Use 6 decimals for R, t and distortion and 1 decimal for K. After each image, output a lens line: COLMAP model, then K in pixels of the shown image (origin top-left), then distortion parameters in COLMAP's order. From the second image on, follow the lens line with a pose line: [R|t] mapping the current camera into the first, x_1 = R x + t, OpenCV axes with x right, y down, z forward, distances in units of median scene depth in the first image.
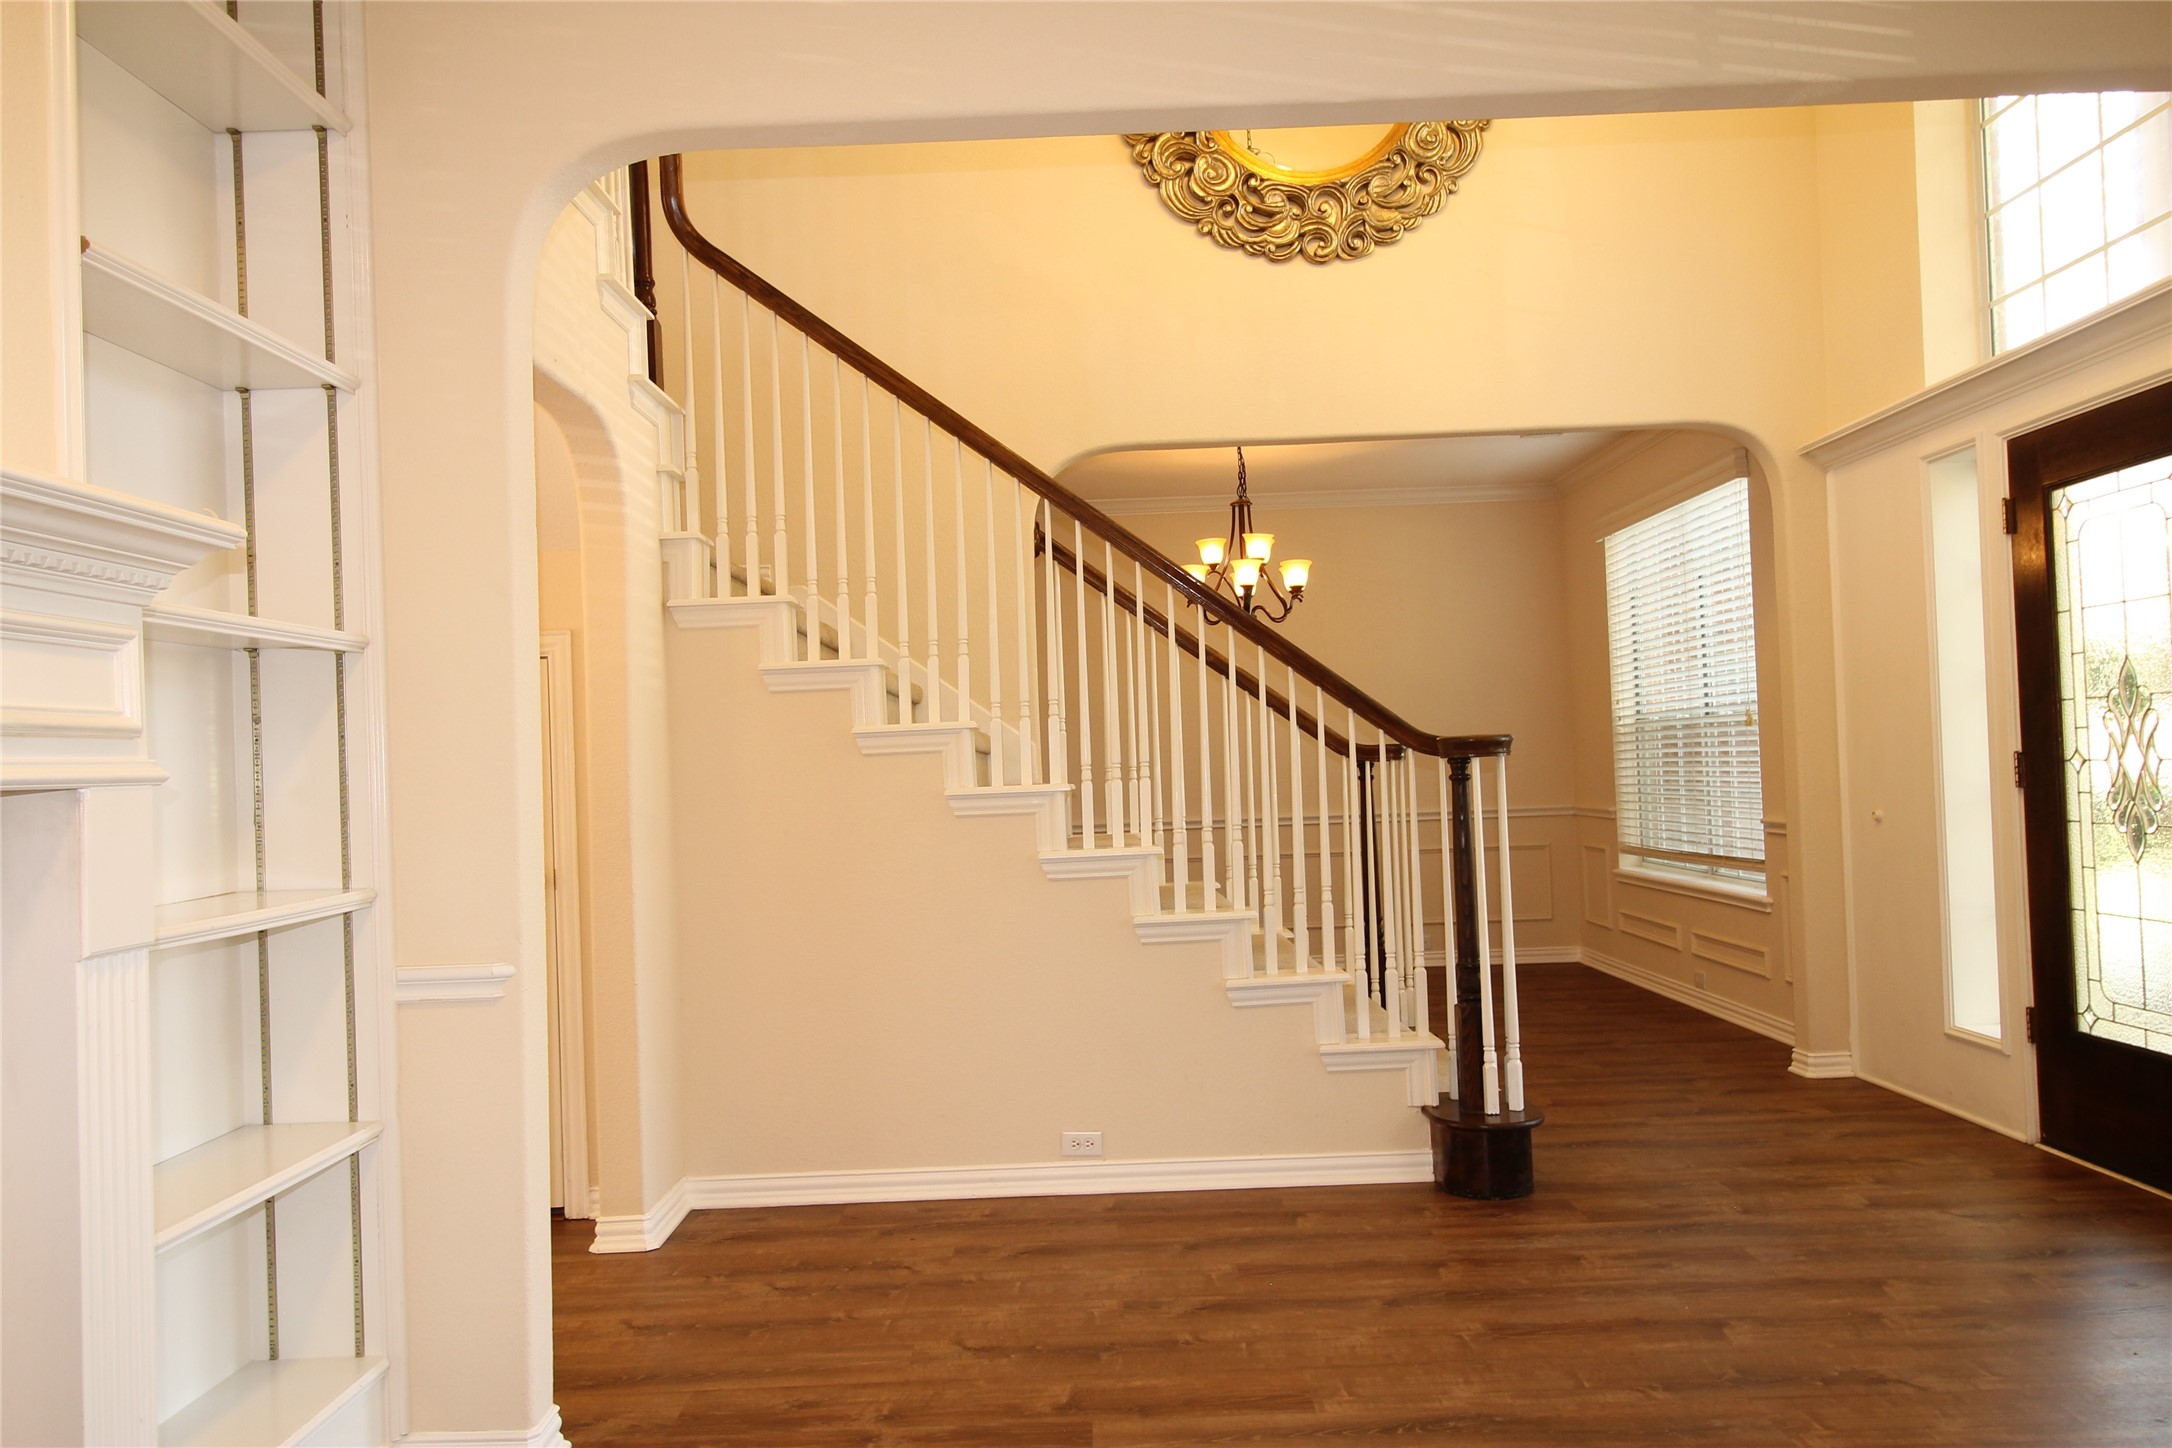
lens RADIAL K [[1587.1, 0, 1081.0], [0, 1587.1, 734.8], [0, 0, 1]] dist [0.000057, -0.000075]
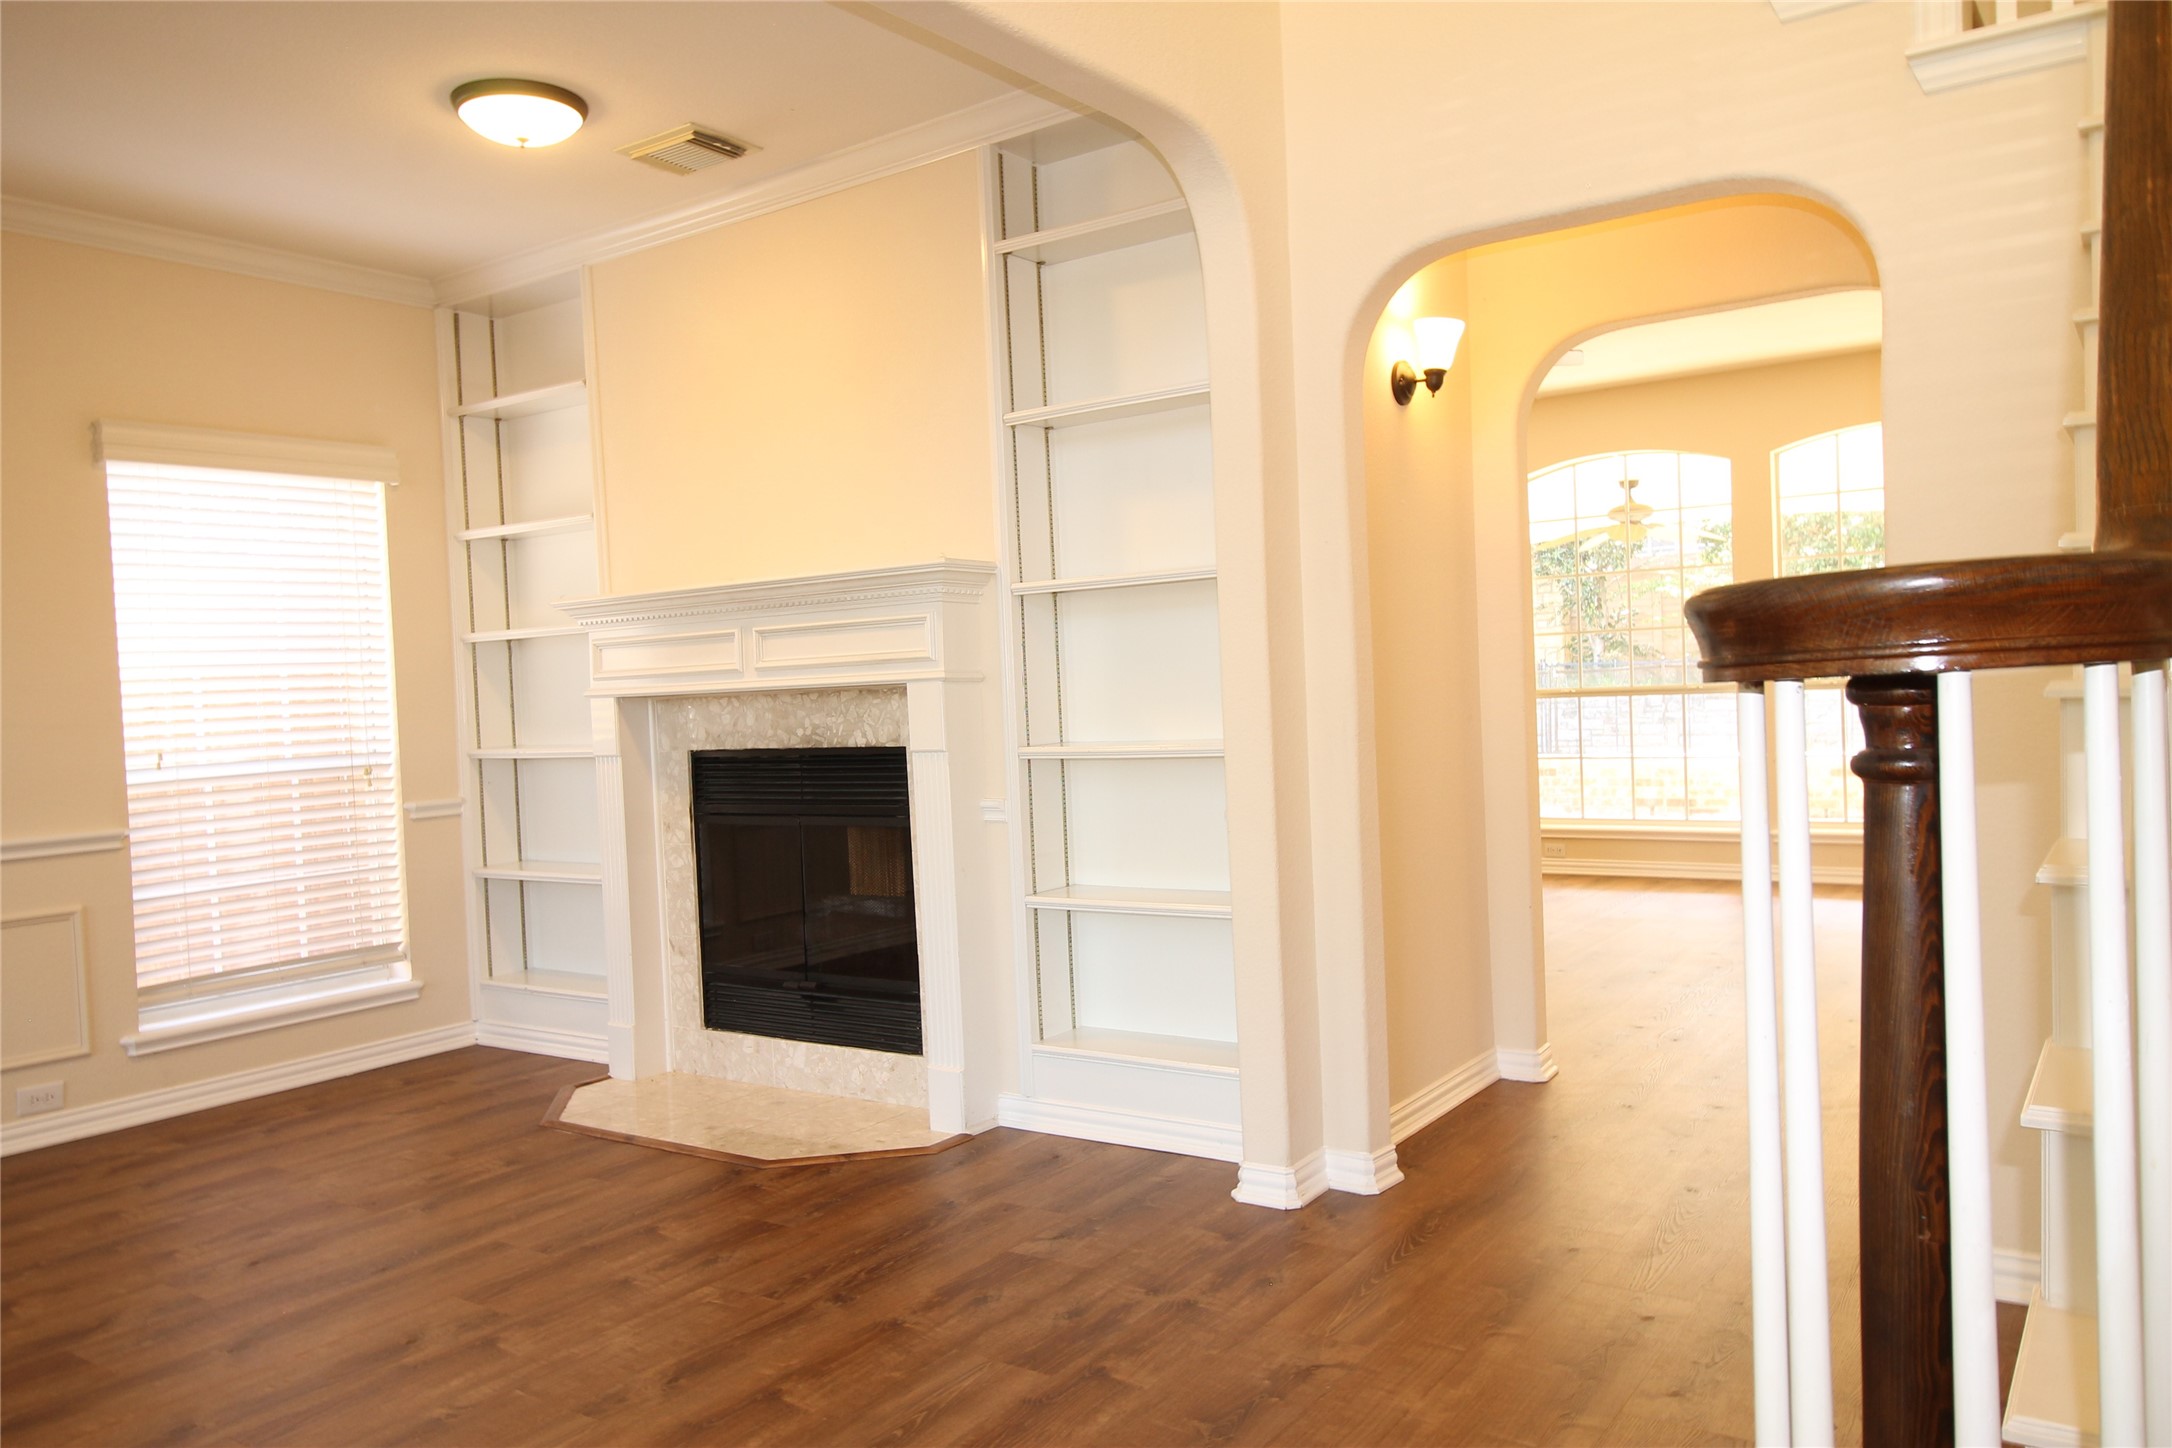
lens RADIAL K [[1587.1, 0, 1081.0], [0, 1587.1, 734.8], [0, 0, 1]] dist [0.000057, -0.000075]
pose [[-0.564359, 0.087470, -0.820882, 0.461208], [0.080598, 0.995458, 0.050661, 0.001811], [0.821586, -0.037570, -0.568846, 0.969896]]
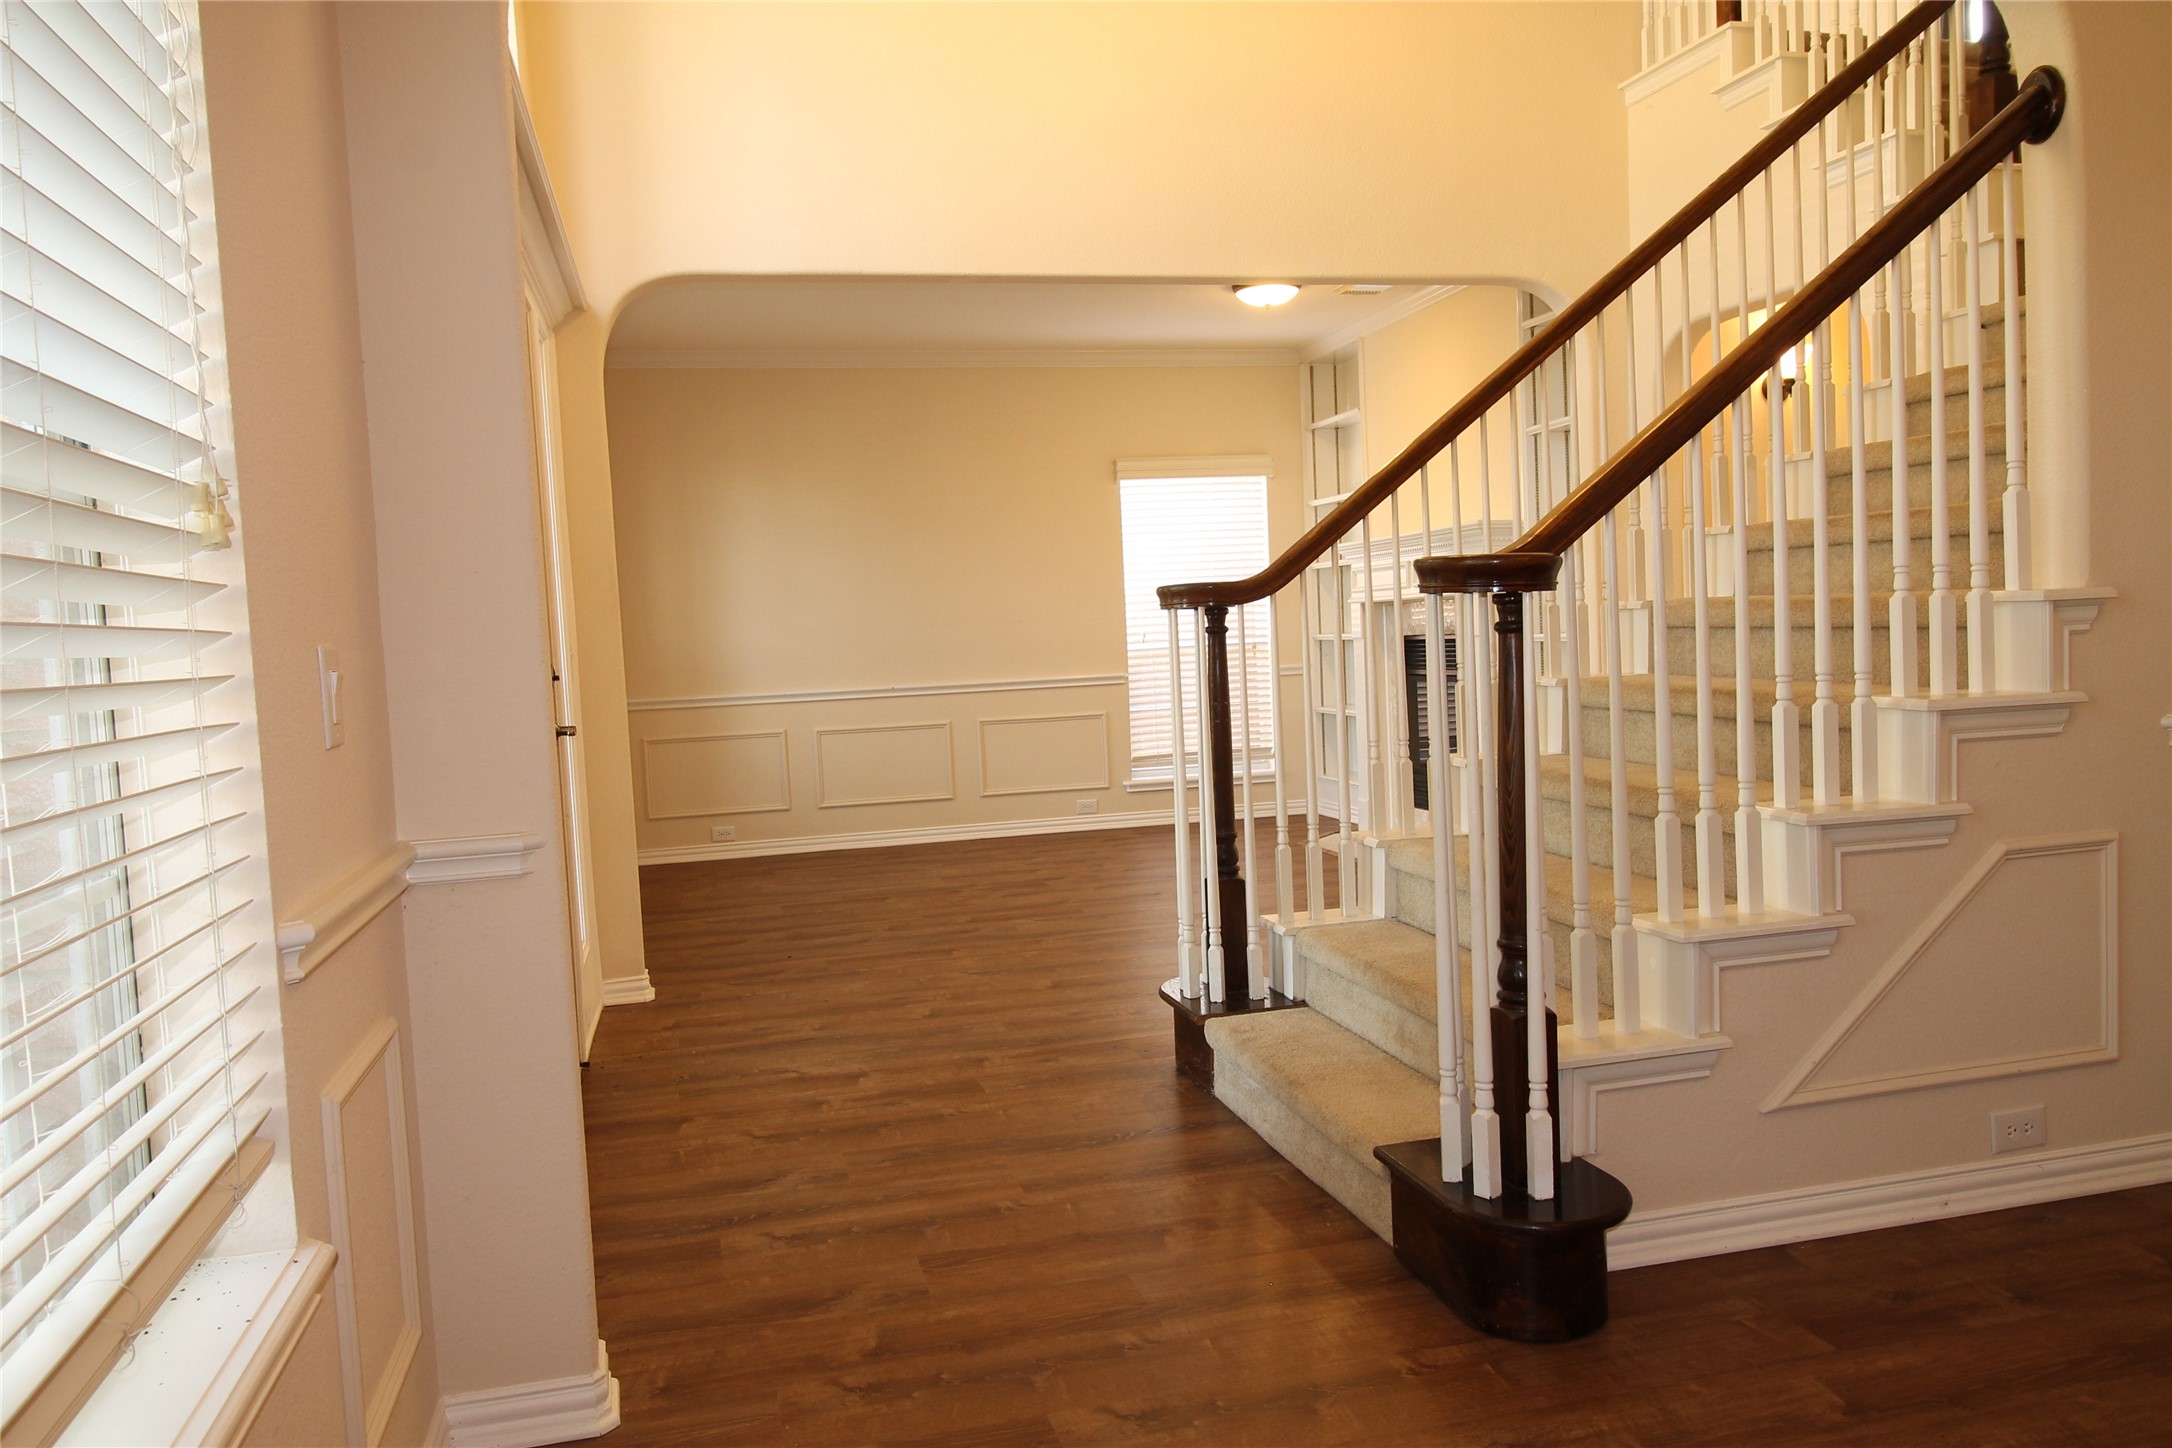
lens RADIAL K [[1587.1, 0, 1081.0], [0, 1587.1, 734.8], [0, 0, 1]] dist [0.000057, -0.000075]
pose [[-0.964795, 0.098883, -0.243705, 0.513149], [0.088468, 0.994650, 0.053346, 0.030257], [0.247676, 0.029908, -0.968381, 1.763110]]
